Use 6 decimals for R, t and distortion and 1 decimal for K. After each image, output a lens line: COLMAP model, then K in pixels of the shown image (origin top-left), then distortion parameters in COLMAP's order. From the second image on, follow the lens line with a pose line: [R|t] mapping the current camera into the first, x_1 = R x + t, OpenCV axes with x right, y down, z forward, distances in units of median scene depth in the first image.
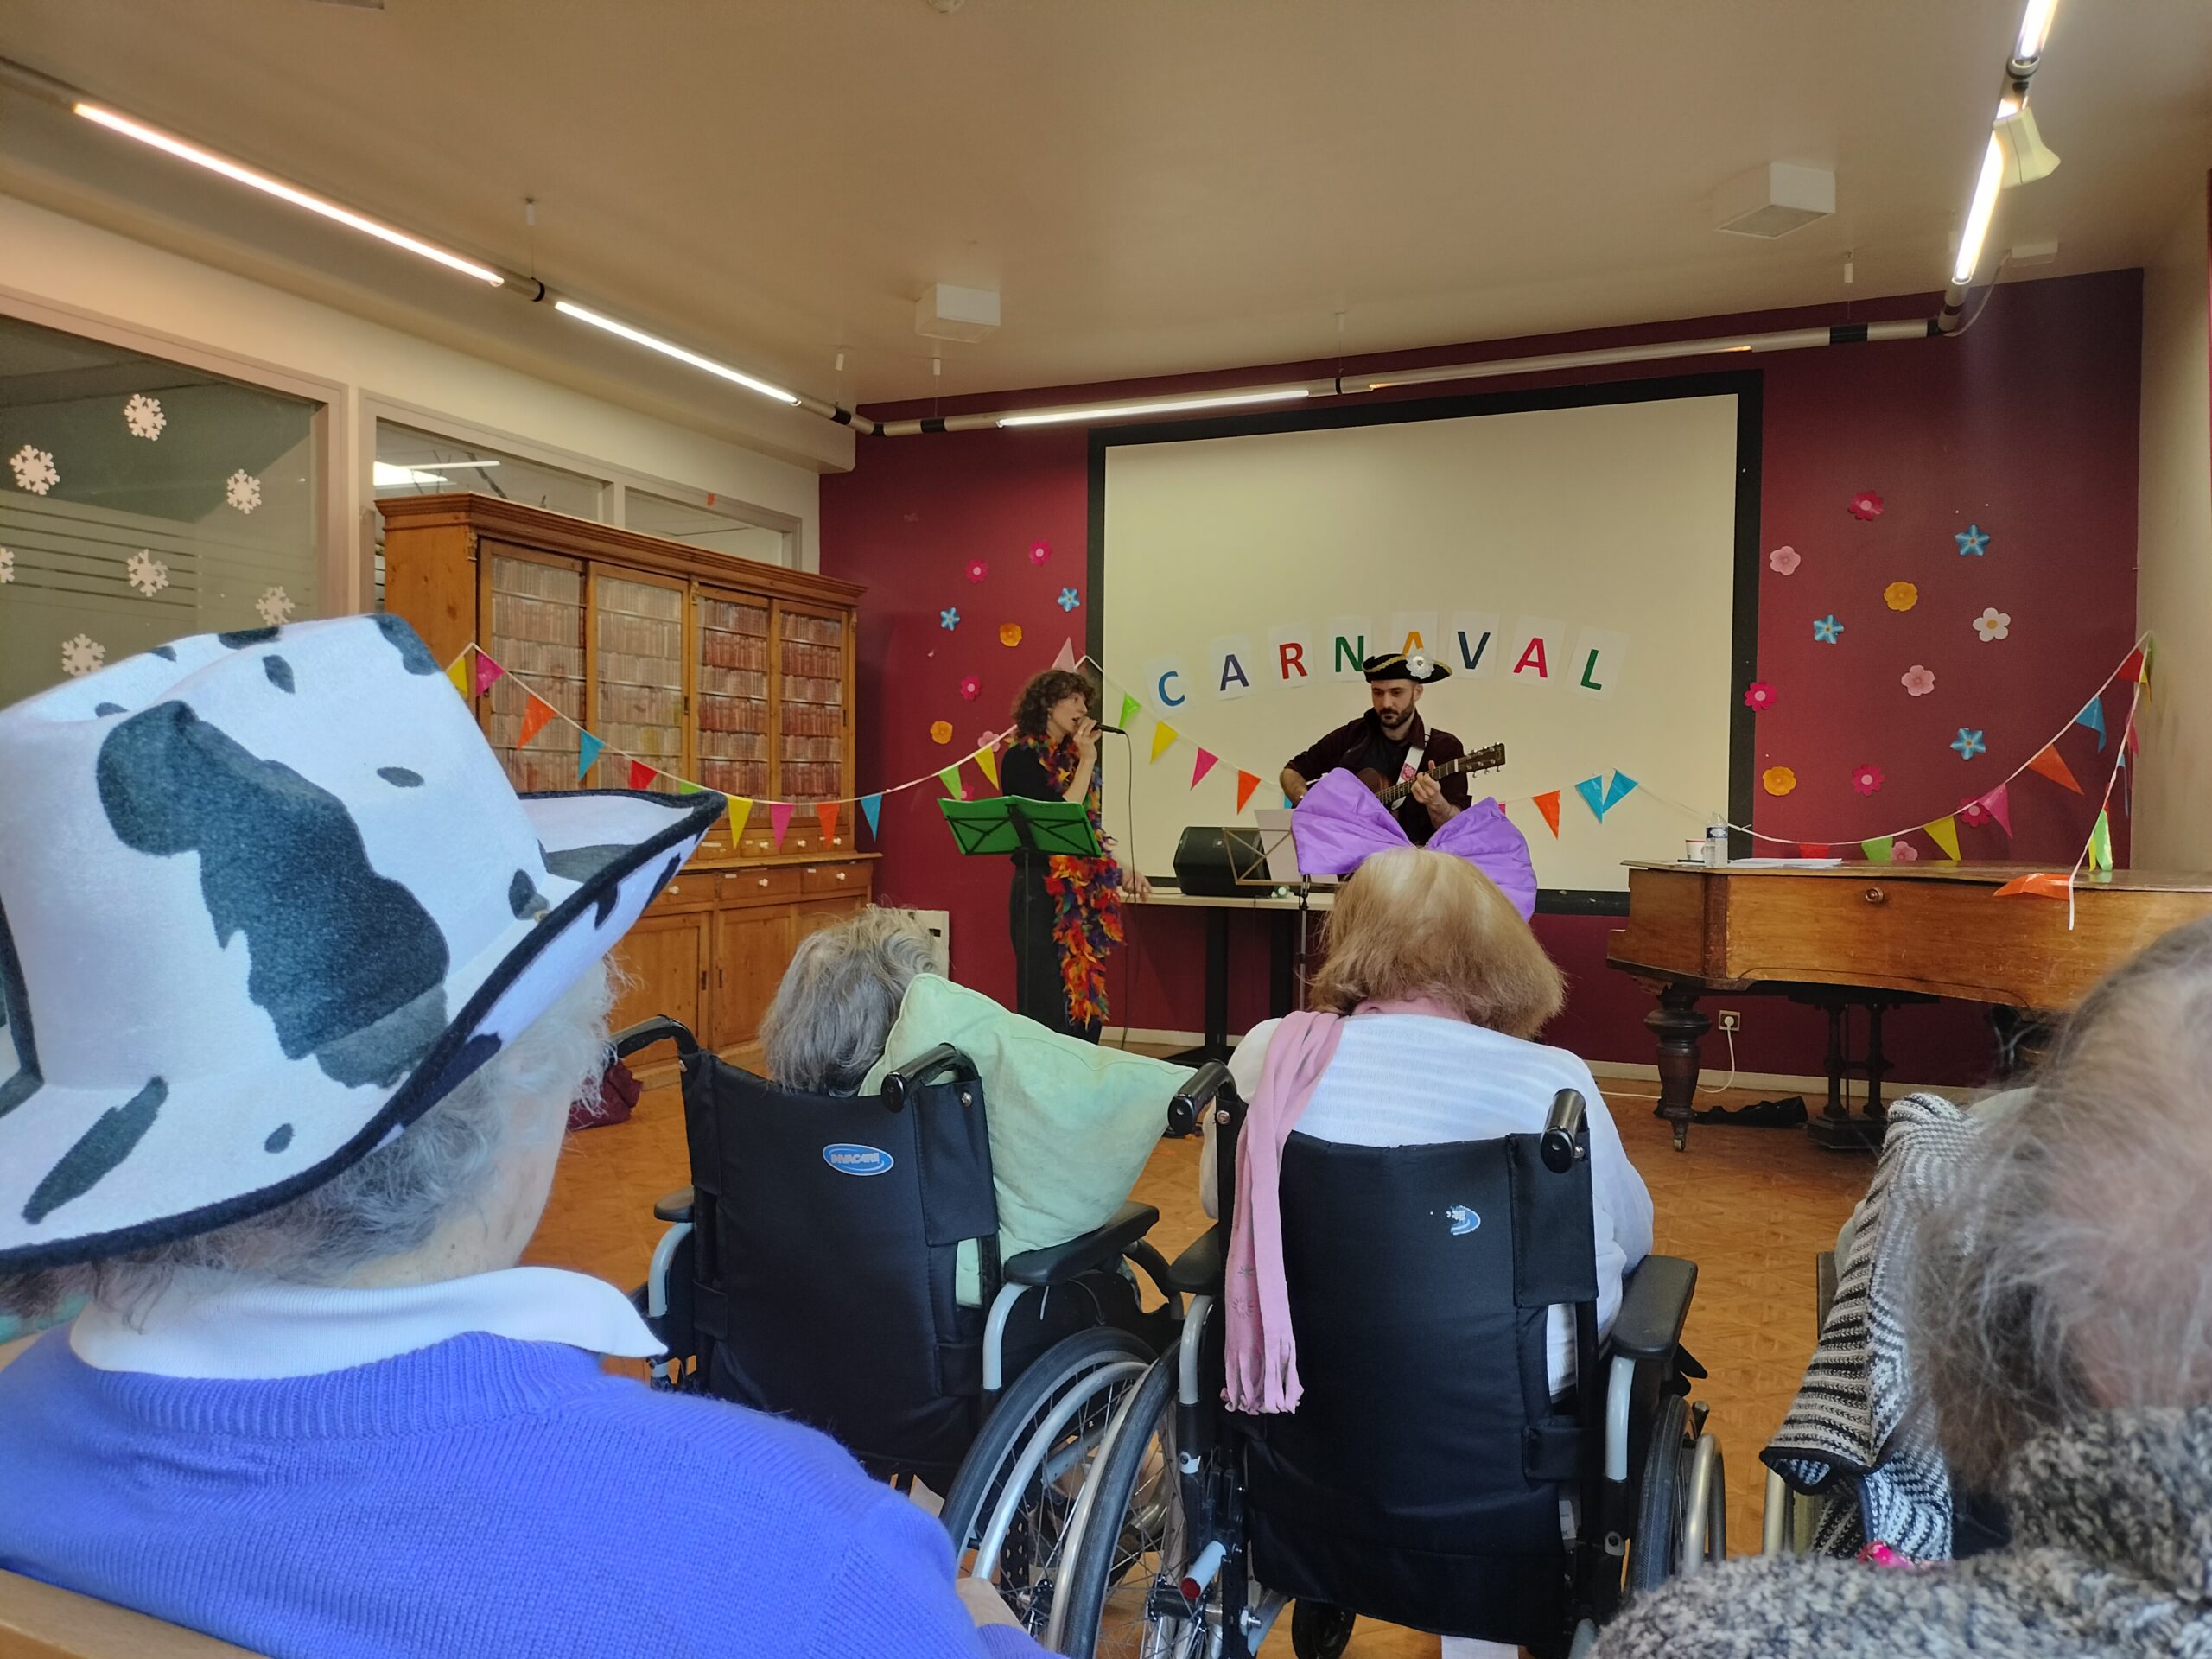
lens RADIAL K [[1622.6, 0, 1106.0], [0, 1622.6, 829.5], [0, 0, 1]] dist [0.131583, -0.214796]
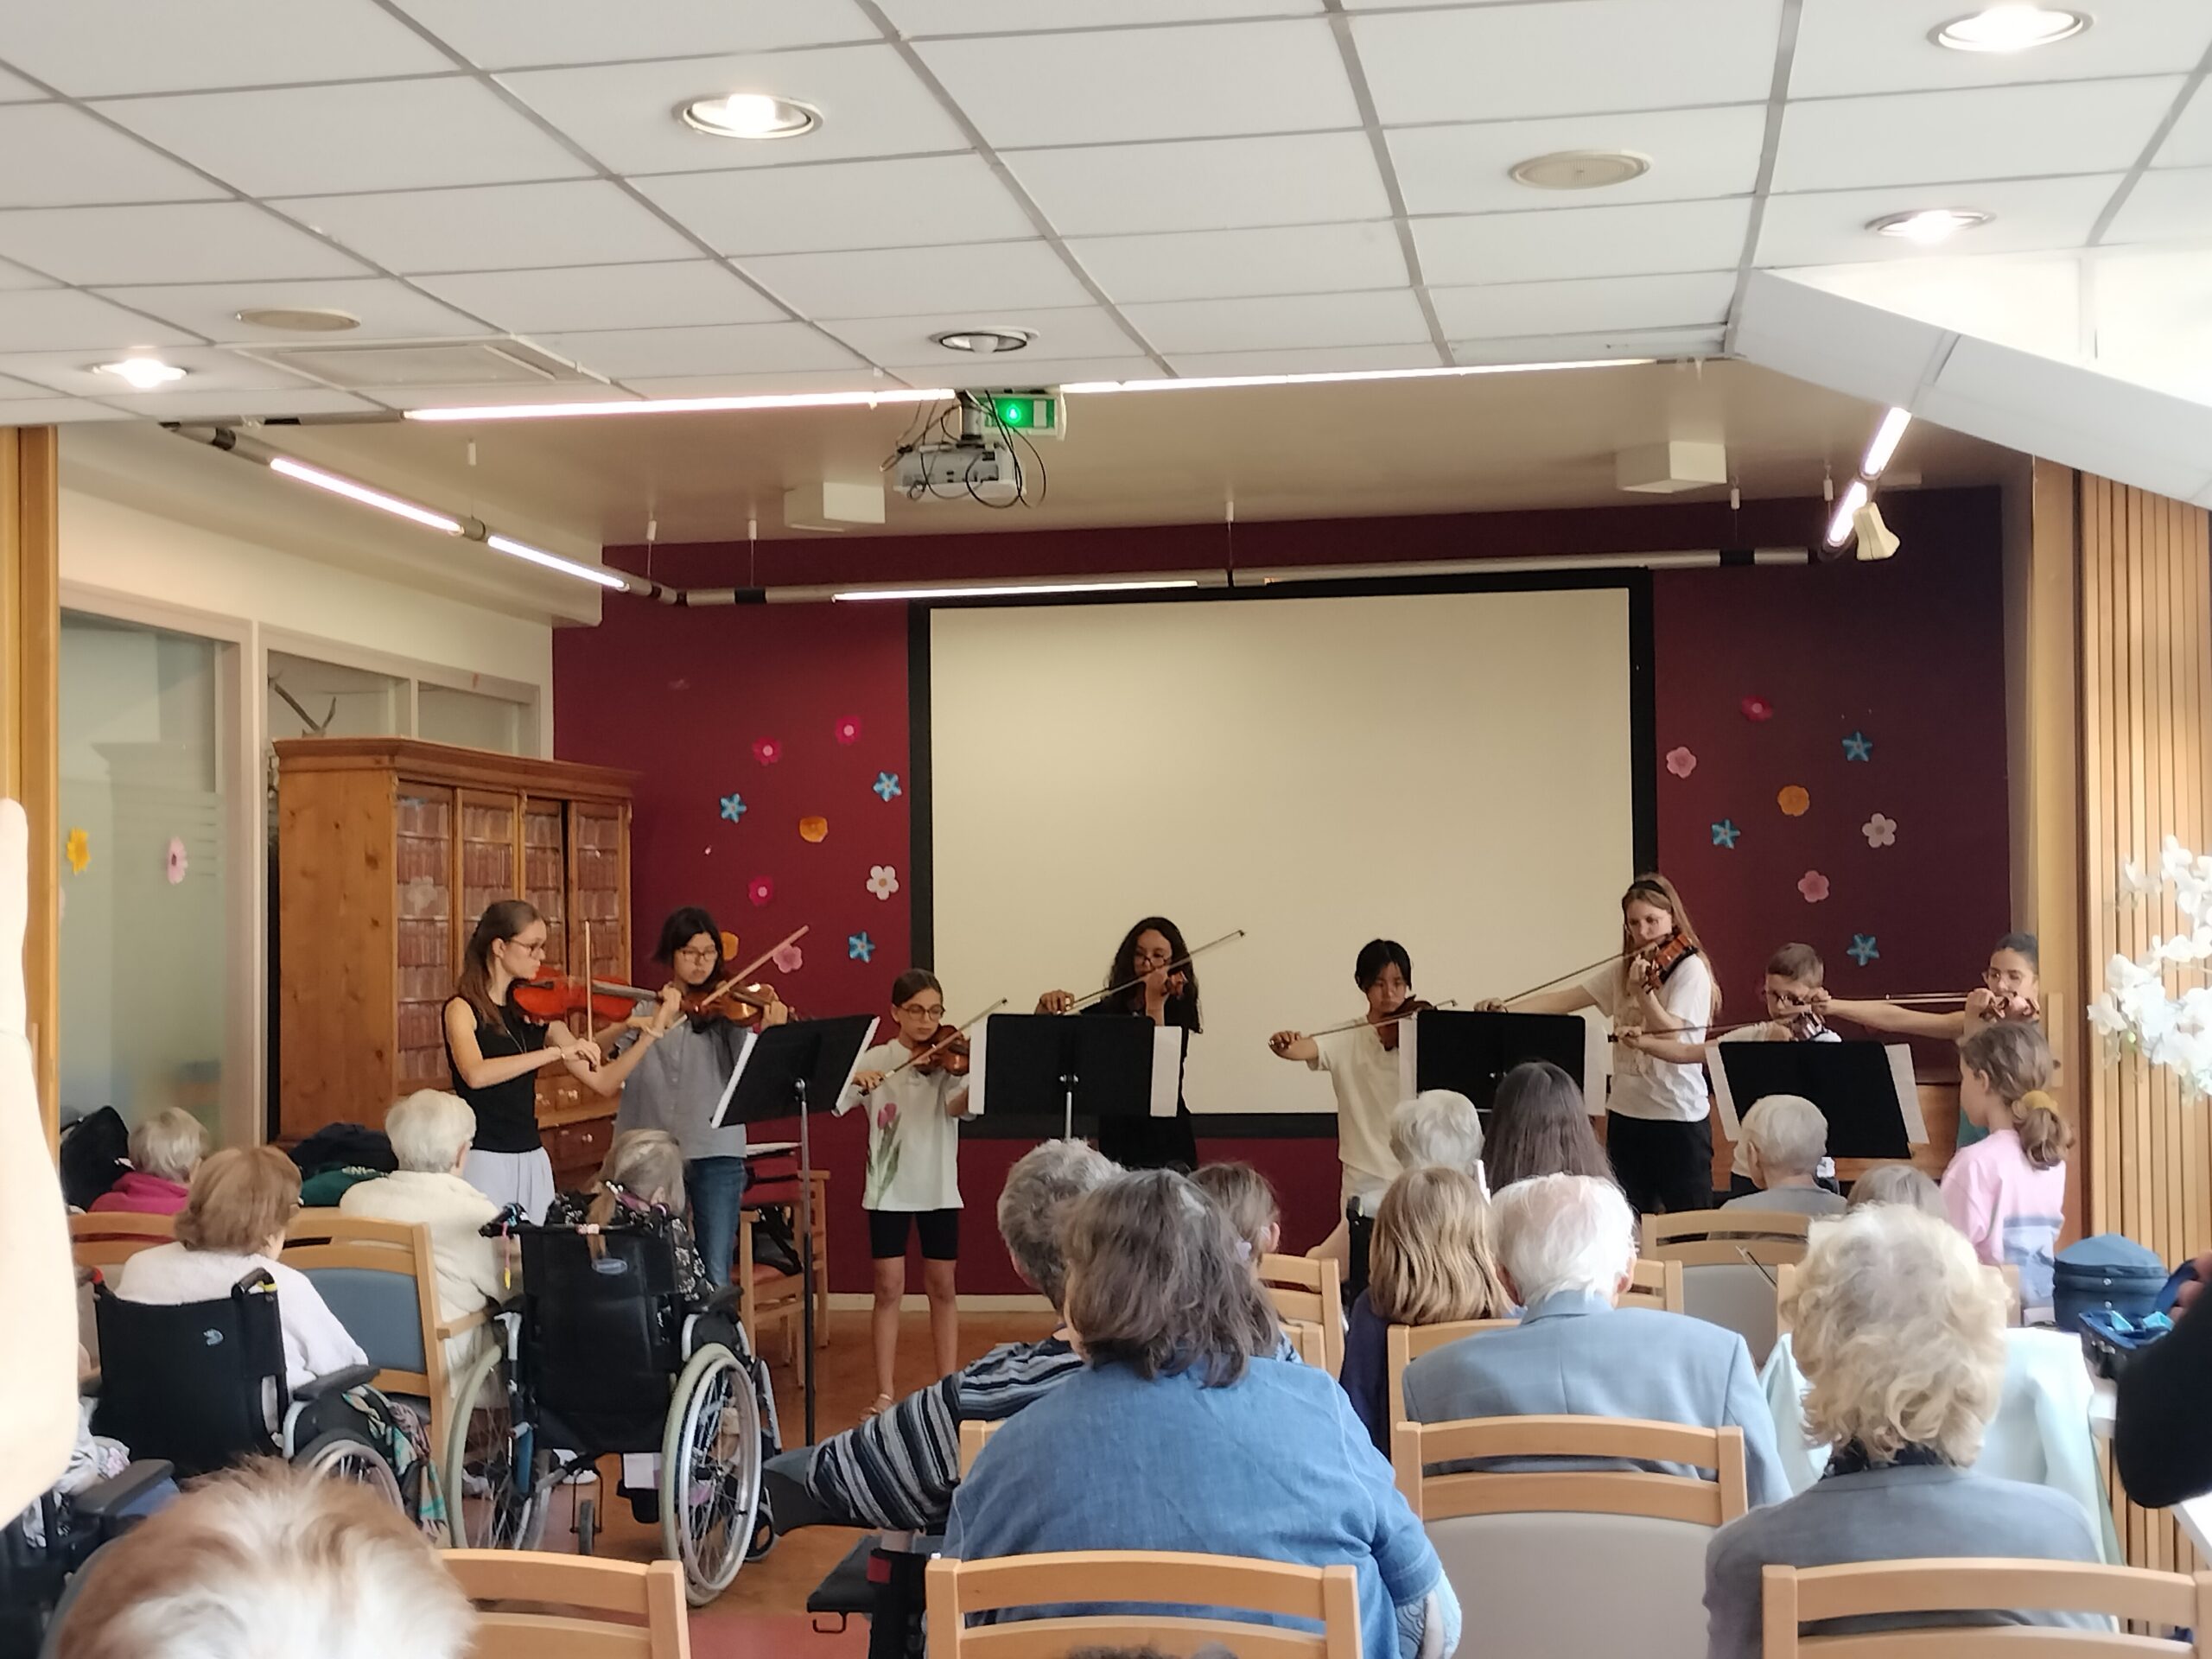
lens RADIAL K [[3197.1, 0, 1071.3], [0, 3197.1, 859.7], [0, 0, 1]] dist [0.123908, 0.046003]
pose [[0.973611, -0.019755, 0.227356, -0.367760], [0.029984, 0.998683, -0.041627, -0.038597], [-0.226234, 0.047346, 0.972922, -0.751255]]
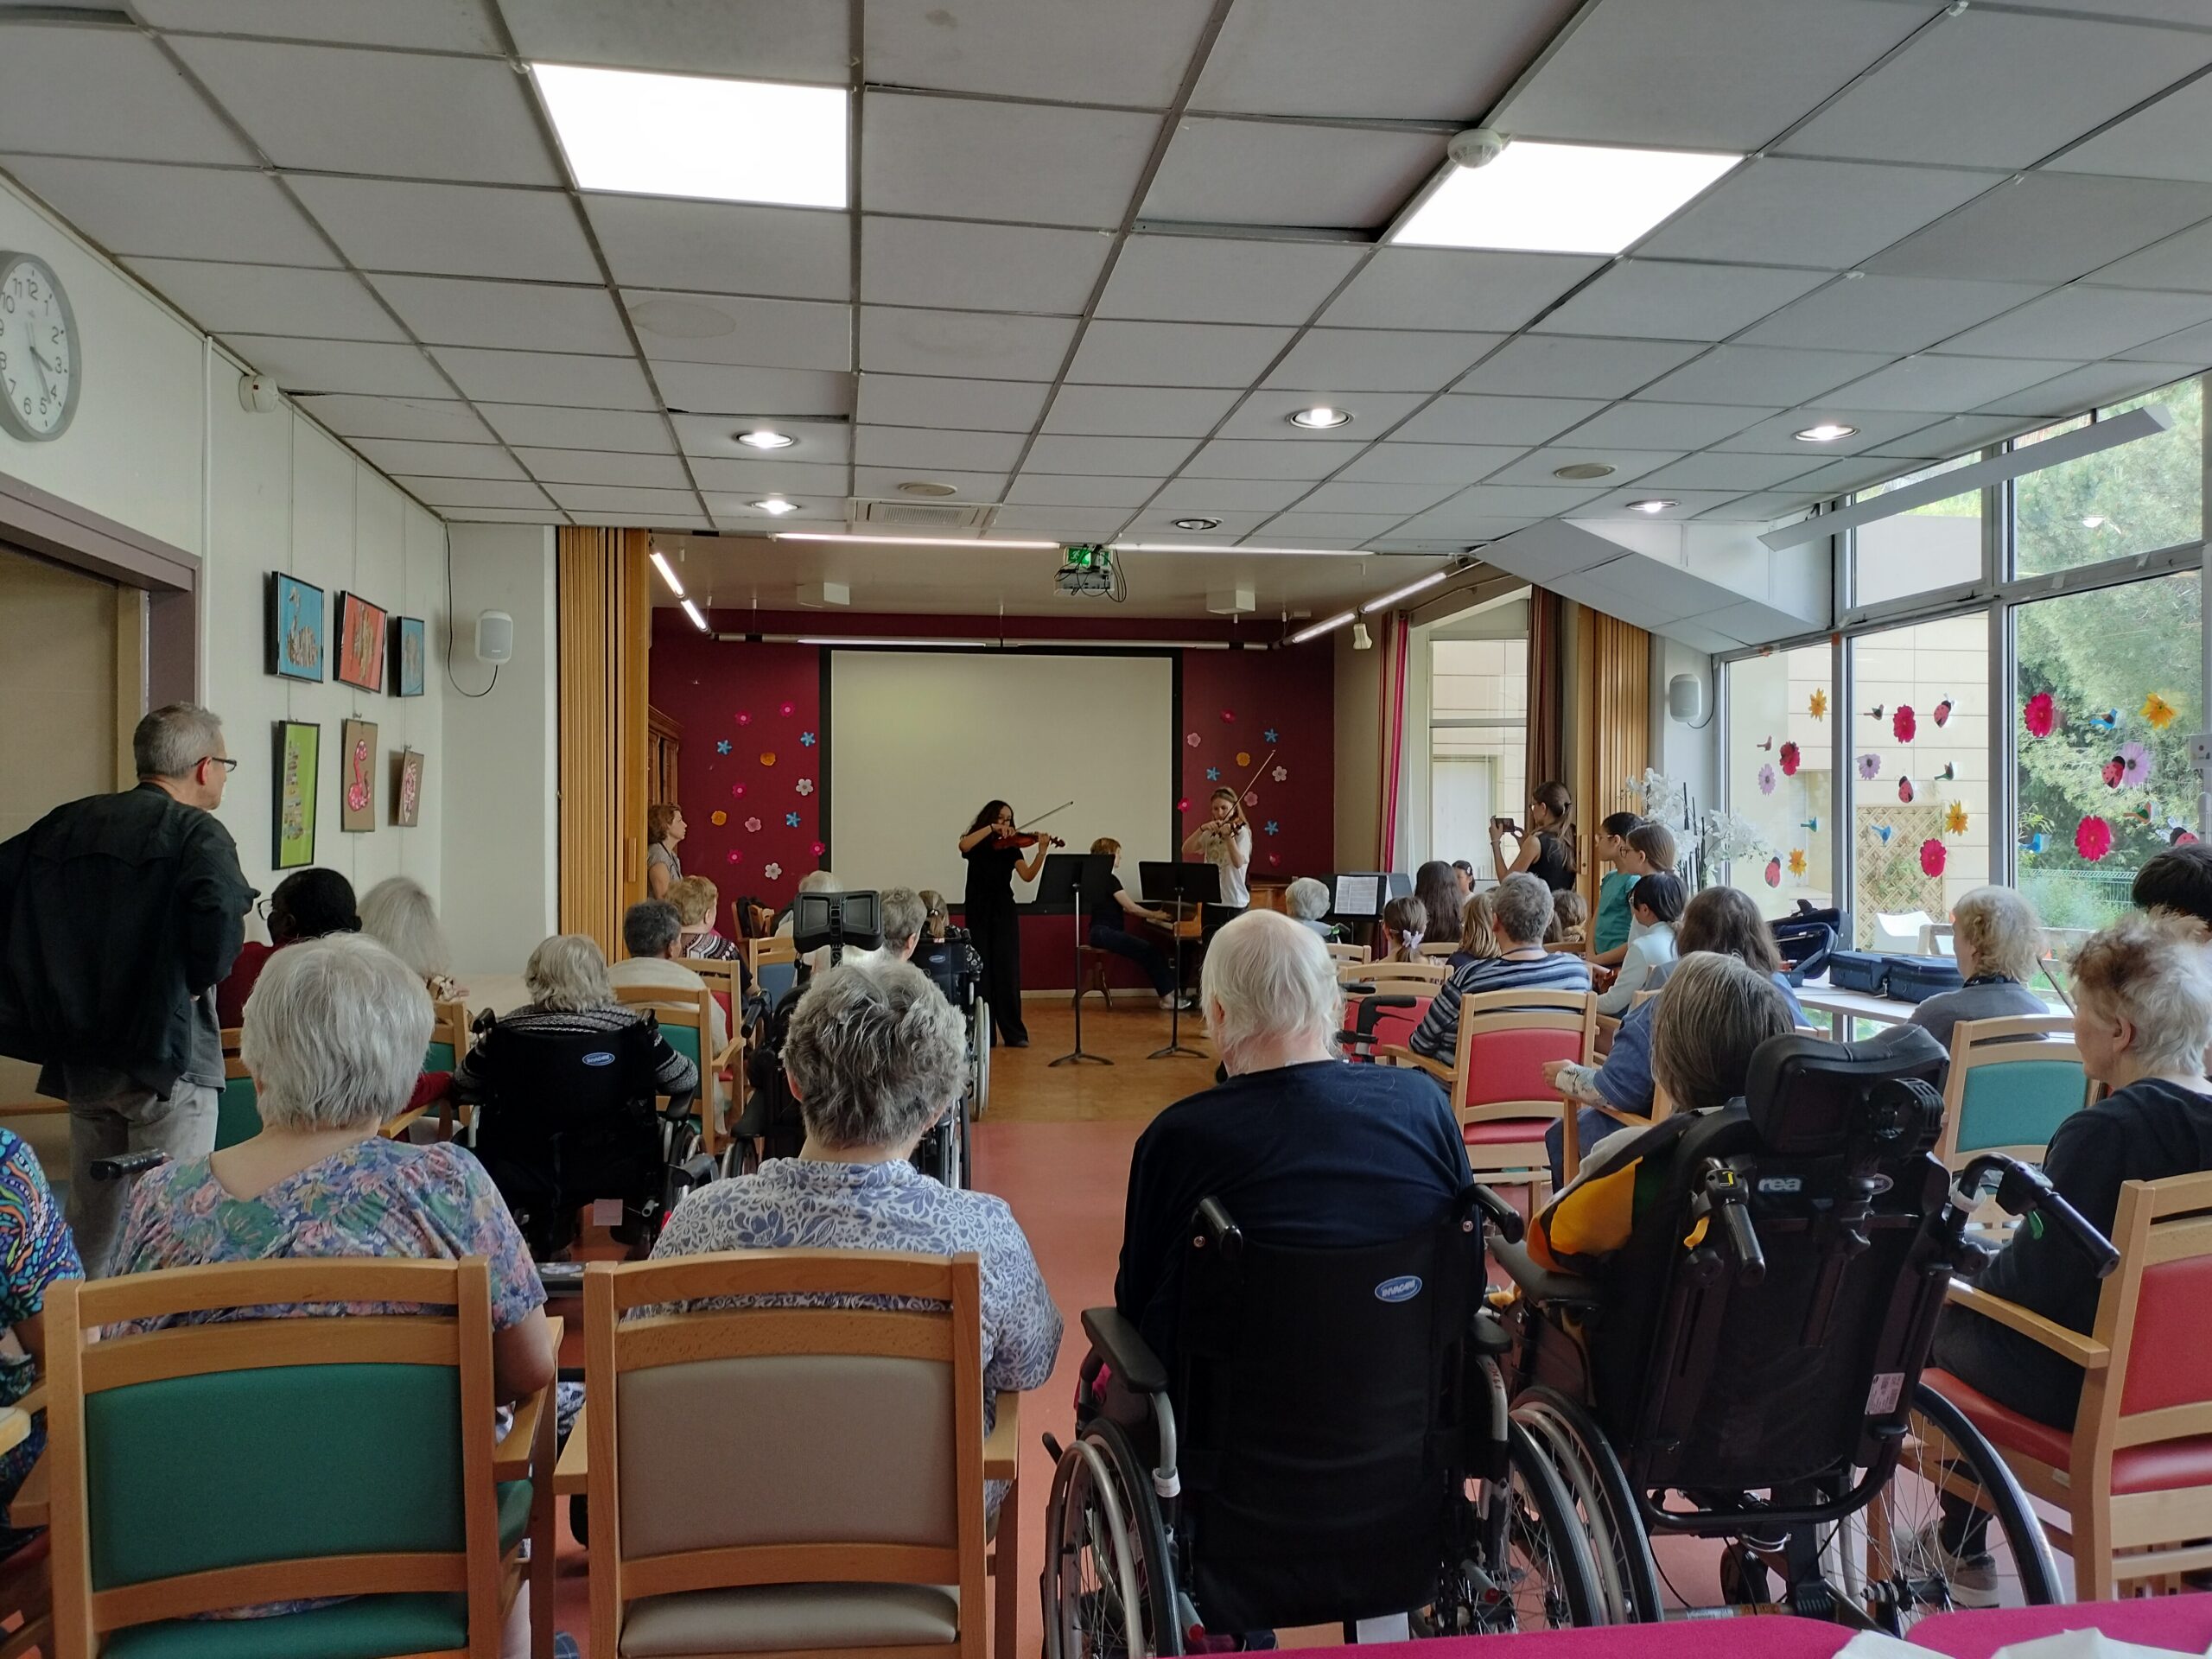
lens RADIAL K [[1622.6, 0, 1106.0], [0, 1622.6, 829.5], [0, 0, 1]] dist [0.131583, -0.214796]
pose [[0.849844, -0.009546, 0.526948, -0.767997], [0.019767, 0.999710, -0.013769, -0.023908], [-0.526663, 0.022118, 0.849786, -0.683095]]
